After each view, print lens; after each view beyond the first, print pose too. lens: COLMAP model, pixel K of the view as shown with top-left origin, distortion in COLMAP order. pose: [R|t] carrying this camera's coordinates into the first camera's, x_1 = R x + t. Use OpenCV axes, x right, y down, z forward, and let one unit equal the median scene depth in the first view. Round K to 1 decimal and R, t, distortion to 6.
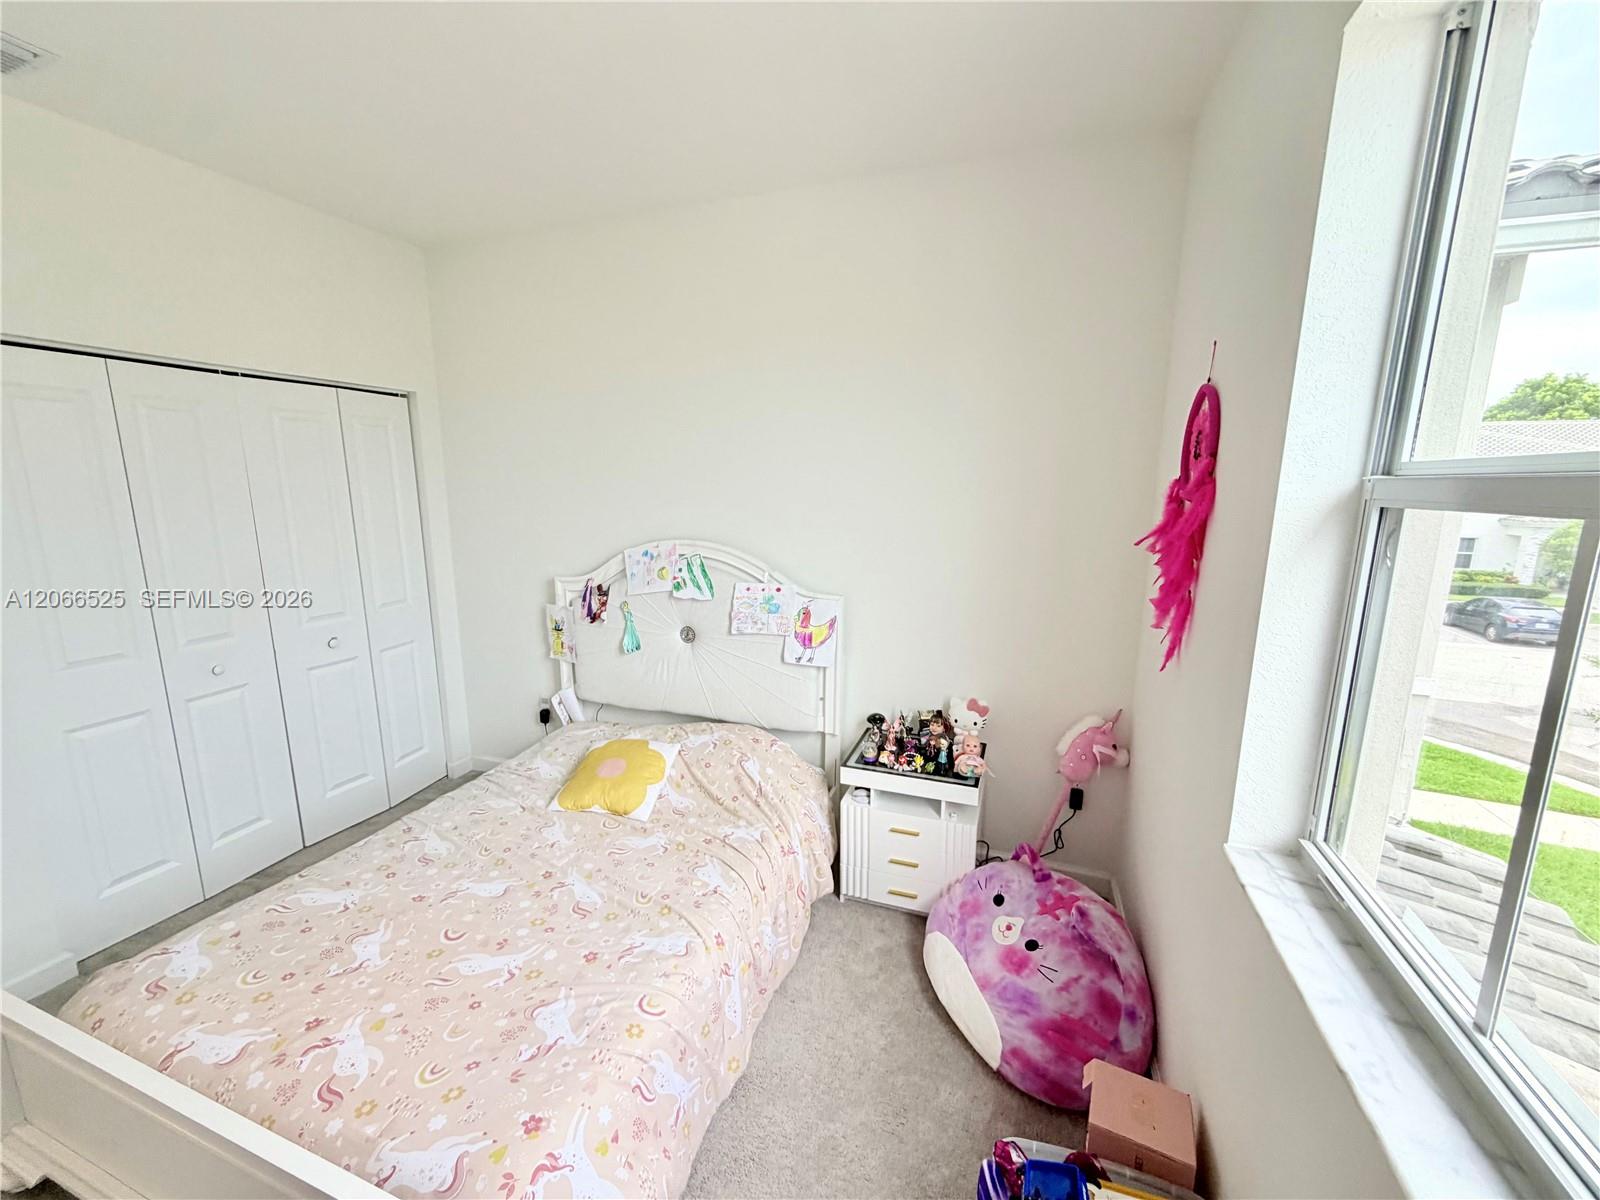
lens RADIAL K [[639.1, 0, 794.9], [0, 639.1, 599.3], [0, 0, 1]] dist [-0.000741, 0.000234]
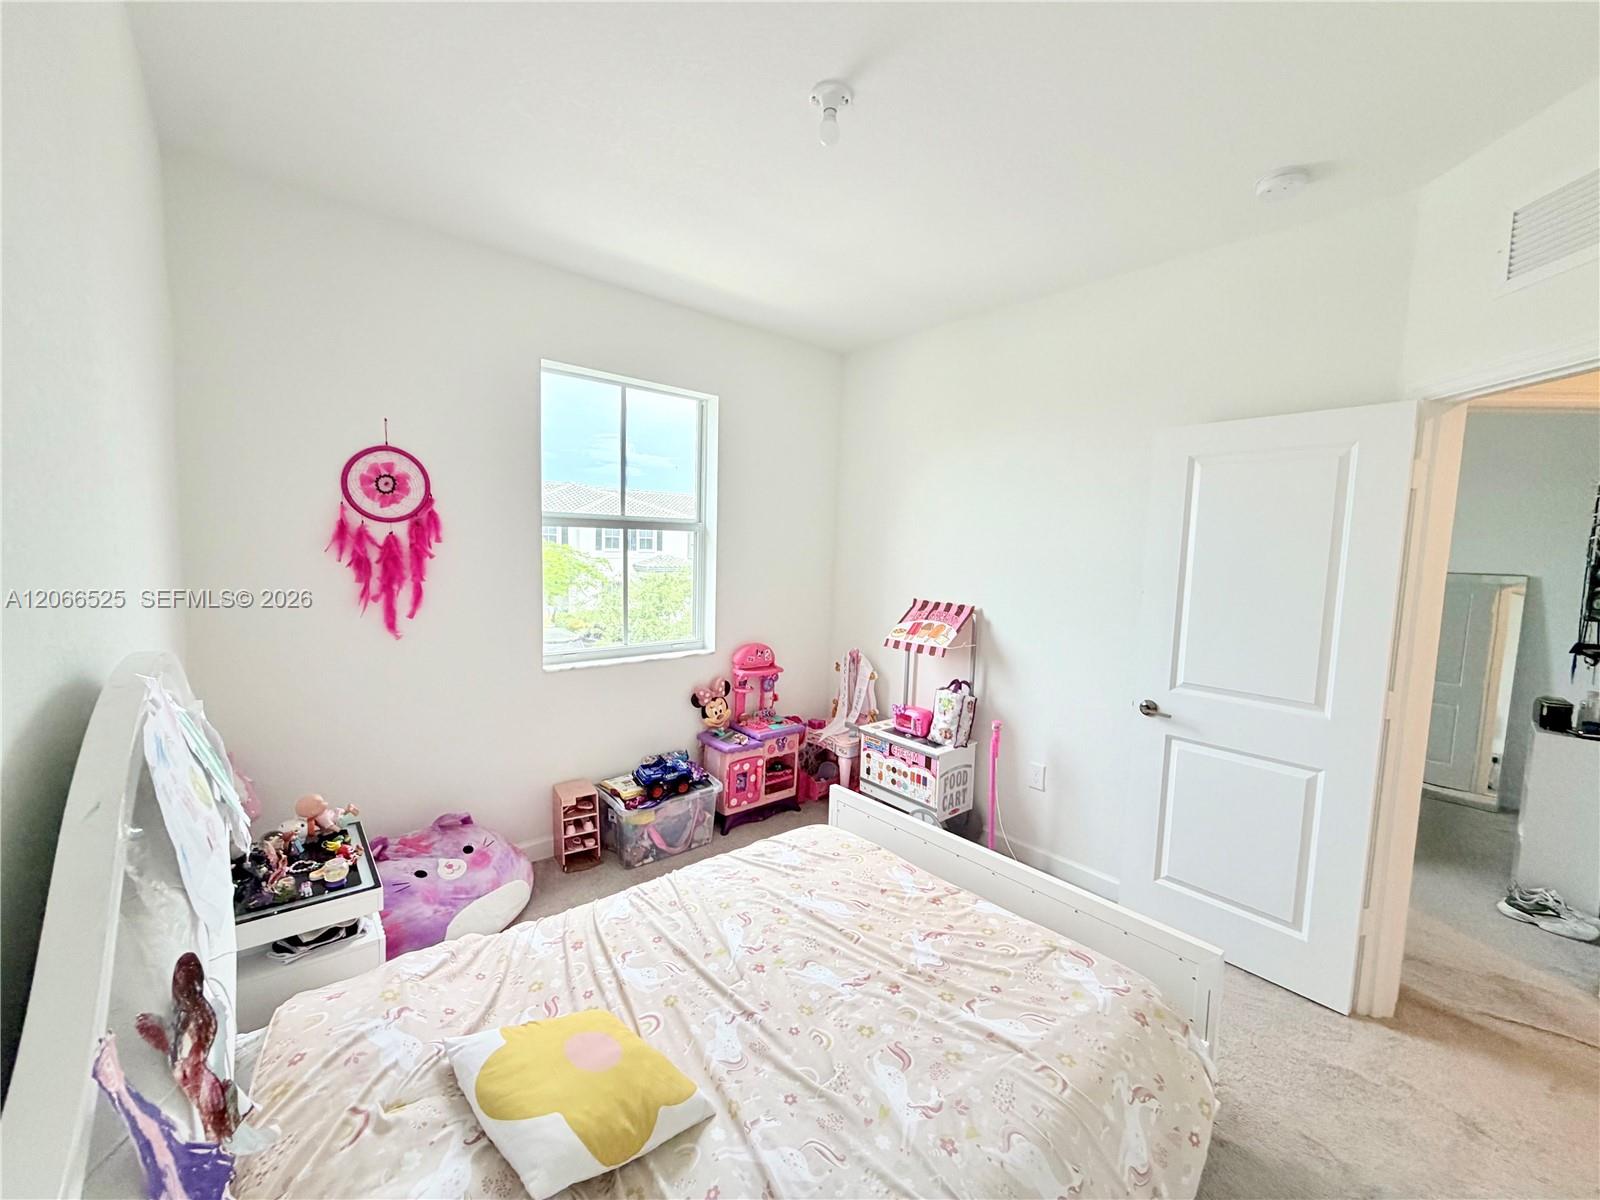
lens RADIAL K [[636.1, 0, 797.1], [0, 636.1, 603.6], [0, 0, 1]] dist [0.001991, 0.000279]
pose [[-0.868904, -0.074624, 0.489322, -0.566860], [0.059107, 0.965854, 0.252255, -0.173111], [-0.491438, 0.248108, -0.834824, 1.094130]]
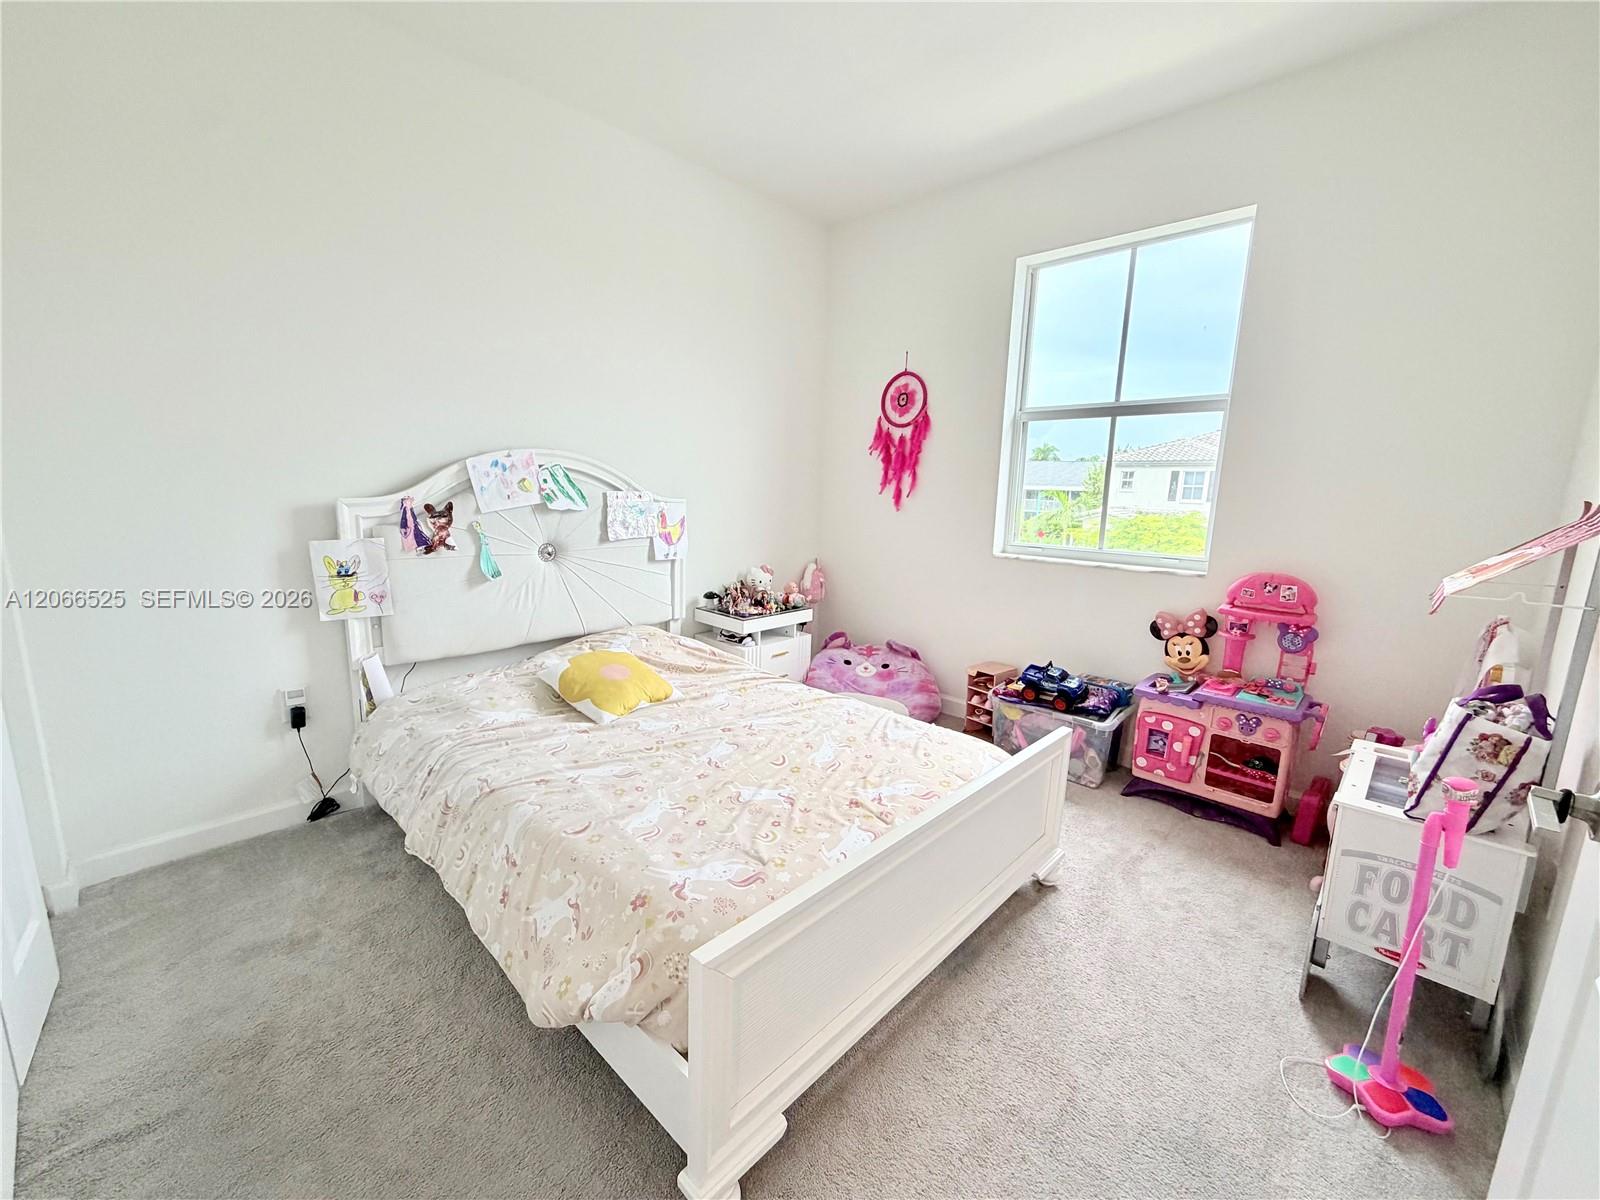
lens RADIAL K [[639.1, 0, 794.9], [0, 639.1, 599.3], [0, 0, 1]] dist [-0.000741, 0.000234]
pose [[0.407040, -0.154668, 0.900220, -0.902467], [0.145535, 0.983951, 0.103250, 0.081688], [-0.901742, 0.088986, 0.423016, 0.289762]]
